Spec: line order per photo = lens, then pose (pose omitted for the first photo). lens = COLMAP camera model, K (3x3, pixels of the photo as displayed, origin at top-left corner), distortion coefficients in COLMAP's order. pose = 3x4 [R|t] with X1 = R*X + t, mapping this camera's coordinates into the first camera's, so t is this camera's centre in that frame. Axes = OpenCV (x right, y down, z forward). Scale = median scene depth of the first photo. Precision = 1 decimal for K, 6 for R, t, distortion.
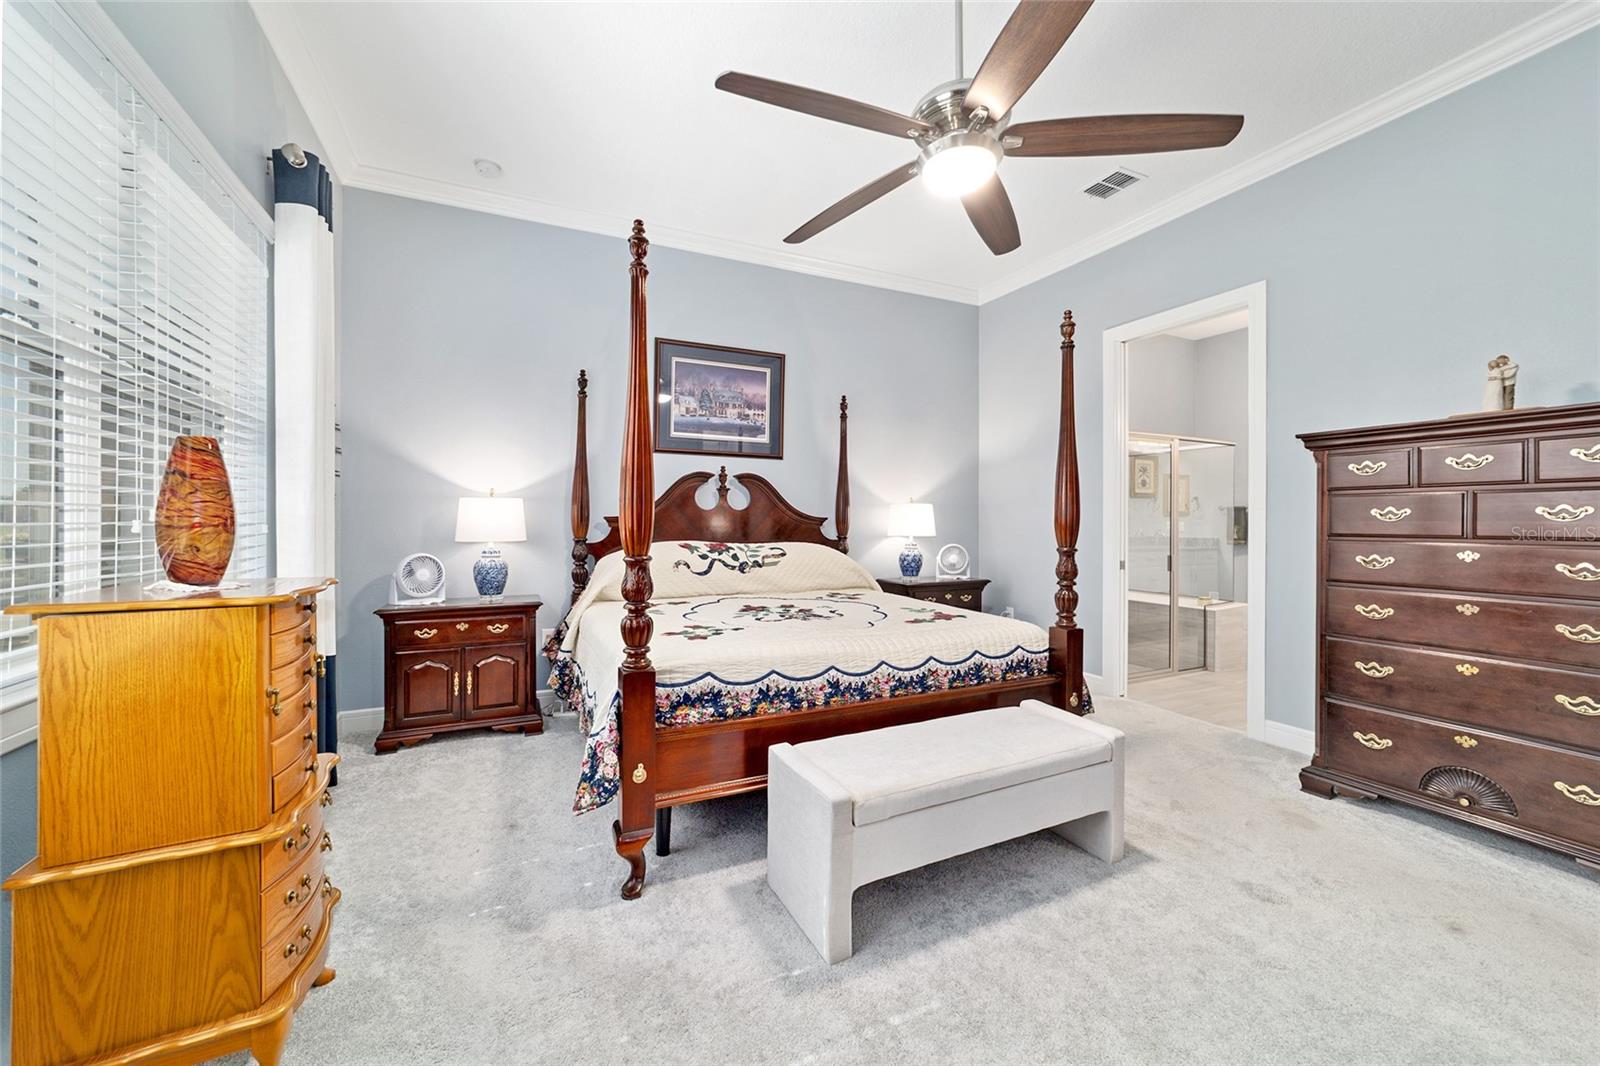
lens RADIAL K [[614.5, 0, 805.8], [0, 614.5, 526.1], [0, 0, 1]] dist [-0.006379, 0.001364]
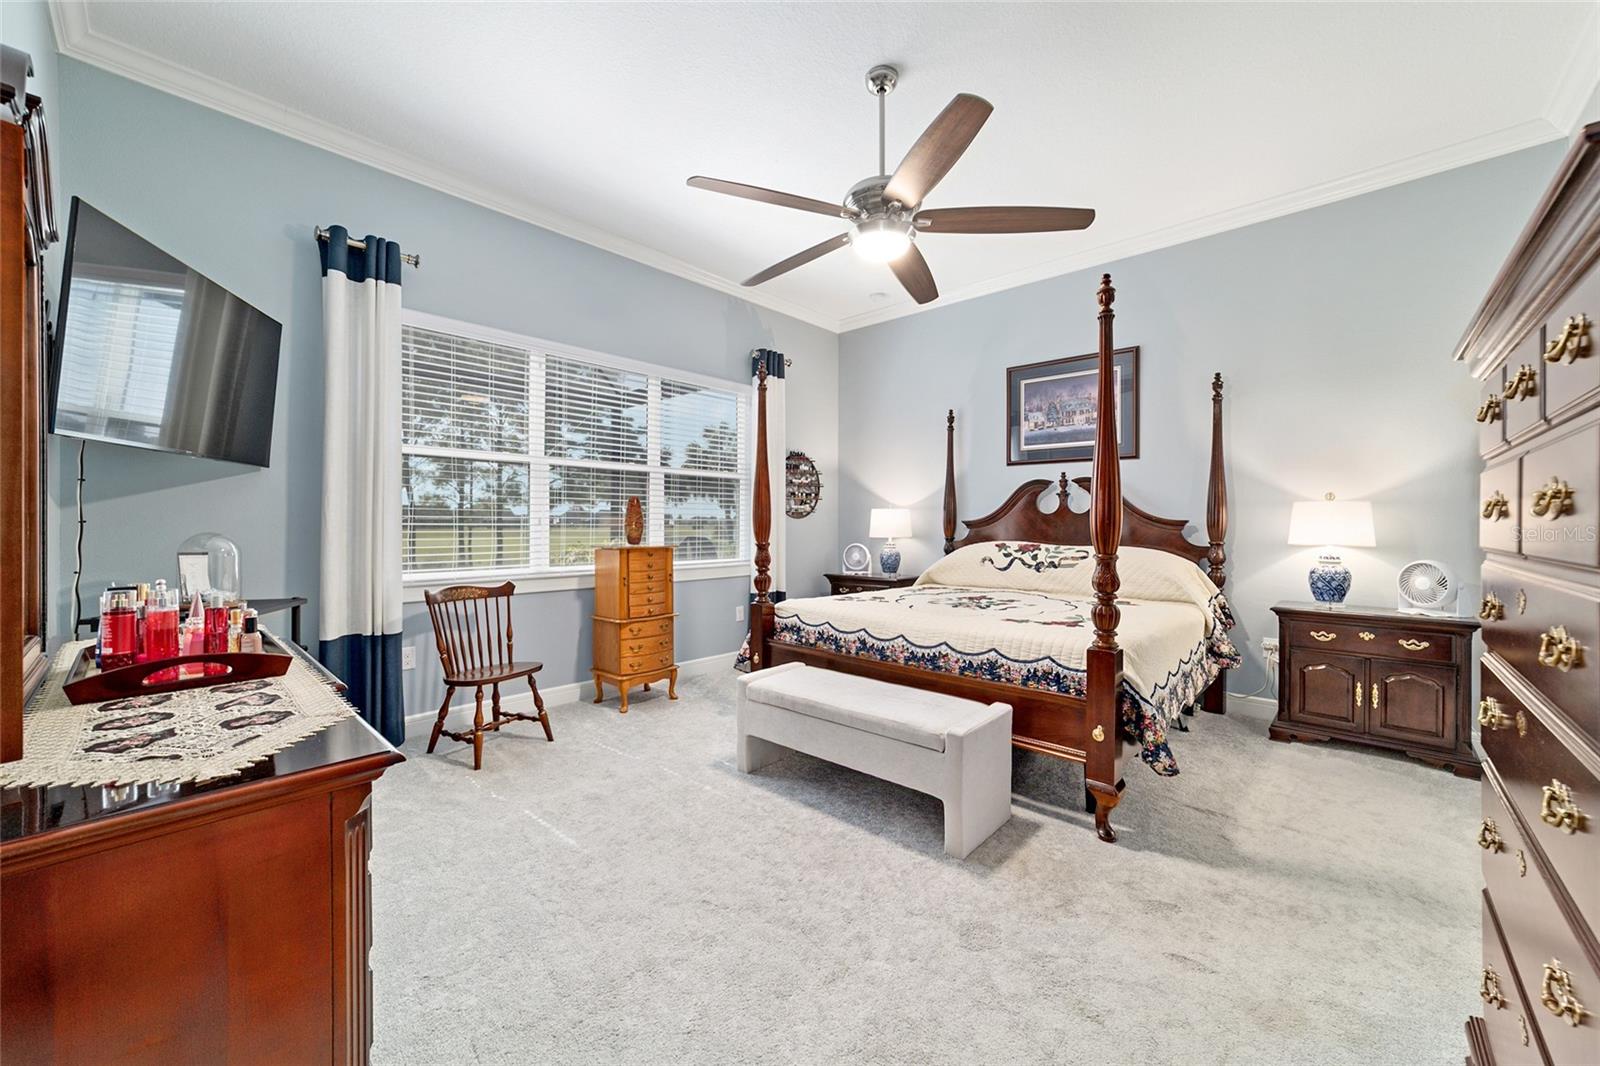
lens RADIAL K [[614.5, 0, 801.7], [0, 614.5, 528.1], [0, 0, 1]] dist [-0.006379, 0.001364]
pose [[0.374348, 0.005484, -0.927272, 1.074026], [-0.008417, 0.999961, 0.002516, -0.000370], [0.927250, 0.006863, 0.374379, 0.297809]]
